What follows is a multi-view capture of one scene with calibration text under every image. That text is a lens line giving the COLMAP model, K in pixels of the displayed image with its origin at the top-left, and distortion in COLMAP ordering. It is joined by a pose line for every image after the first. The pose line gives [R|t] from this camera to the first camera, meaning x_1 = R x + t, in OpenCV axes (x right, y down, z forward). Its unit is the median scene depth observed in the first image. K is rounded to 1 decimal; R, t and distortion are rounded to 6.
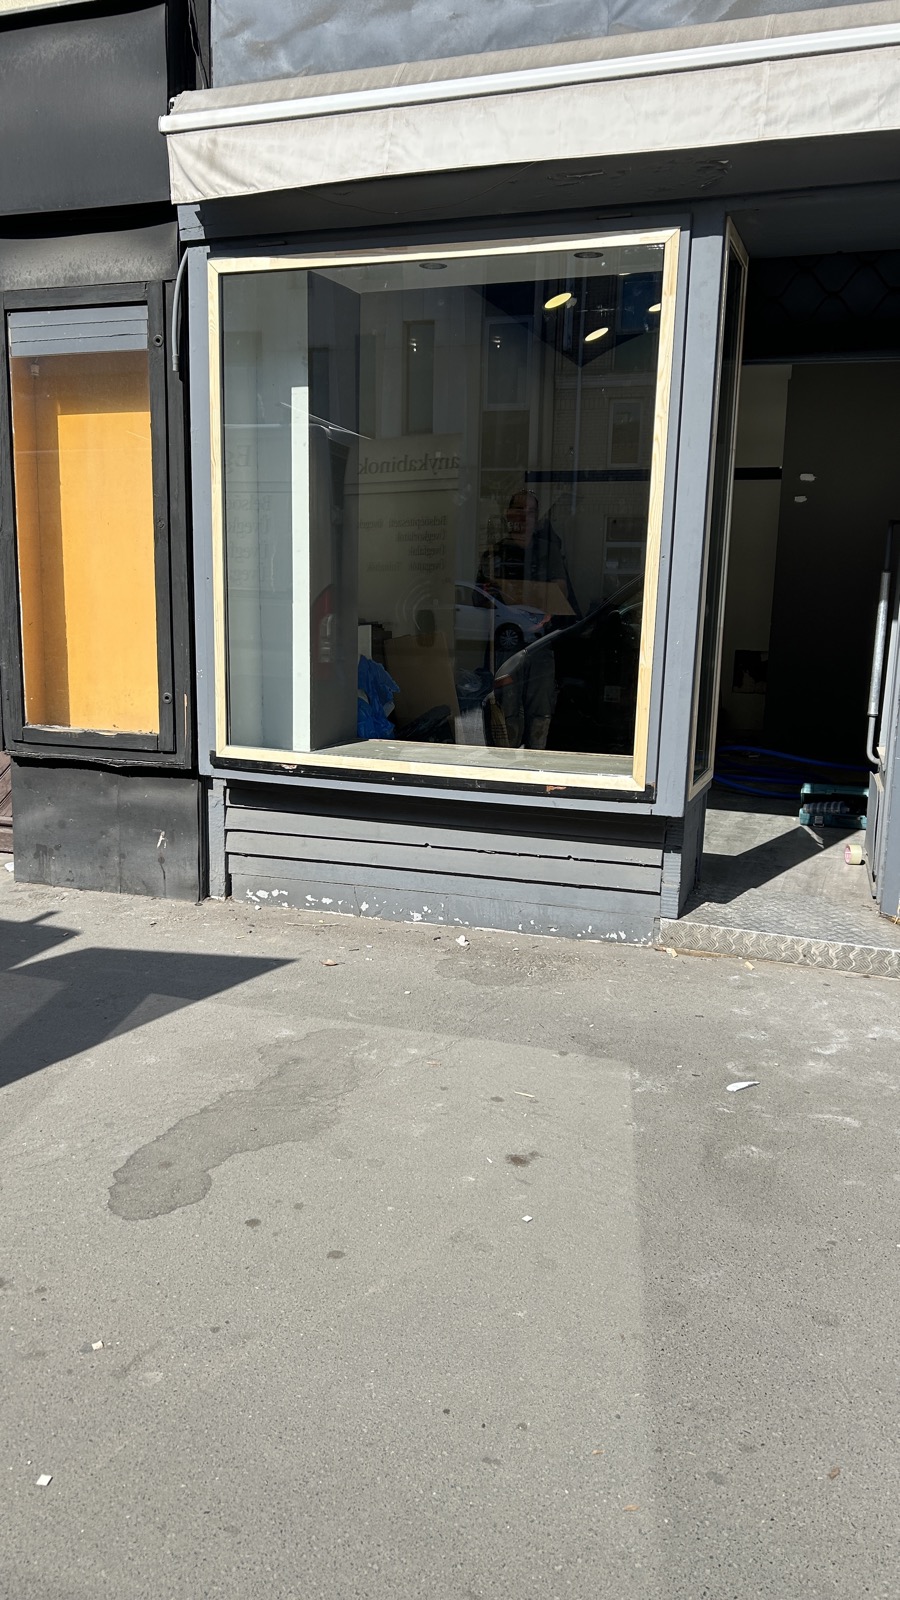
lens RADIAL K [[1149.0, 0, 450.0], [0, 1149.0, 800.0], [0, 0, 1]] dist [0.063622, -0.071419]
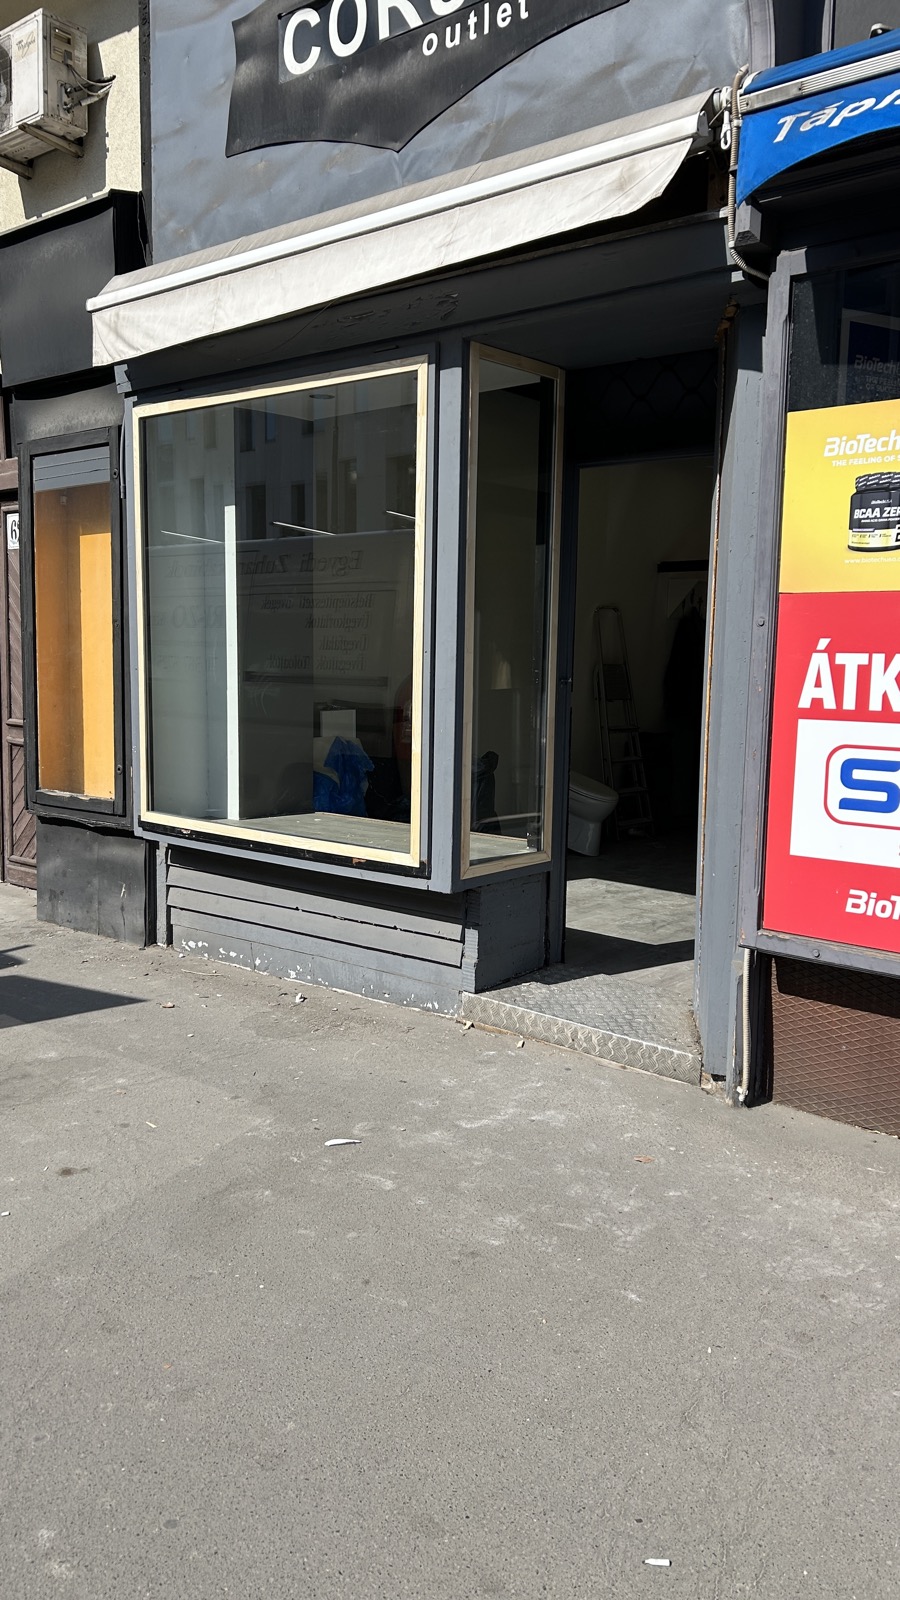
lens RADIAL K [[1149.0, 0, 450.0], [0, 1149.0, 800.0], [0, 0, 1]] dist [0.063622, -0.071419]
pose [[0.945694, 0.035376, -0.323128, 0.489866], [-0.057813, 0.996517, -0.060102, -0.006690], [0.319876, 0.075519, 0.944445, 0.001562]]
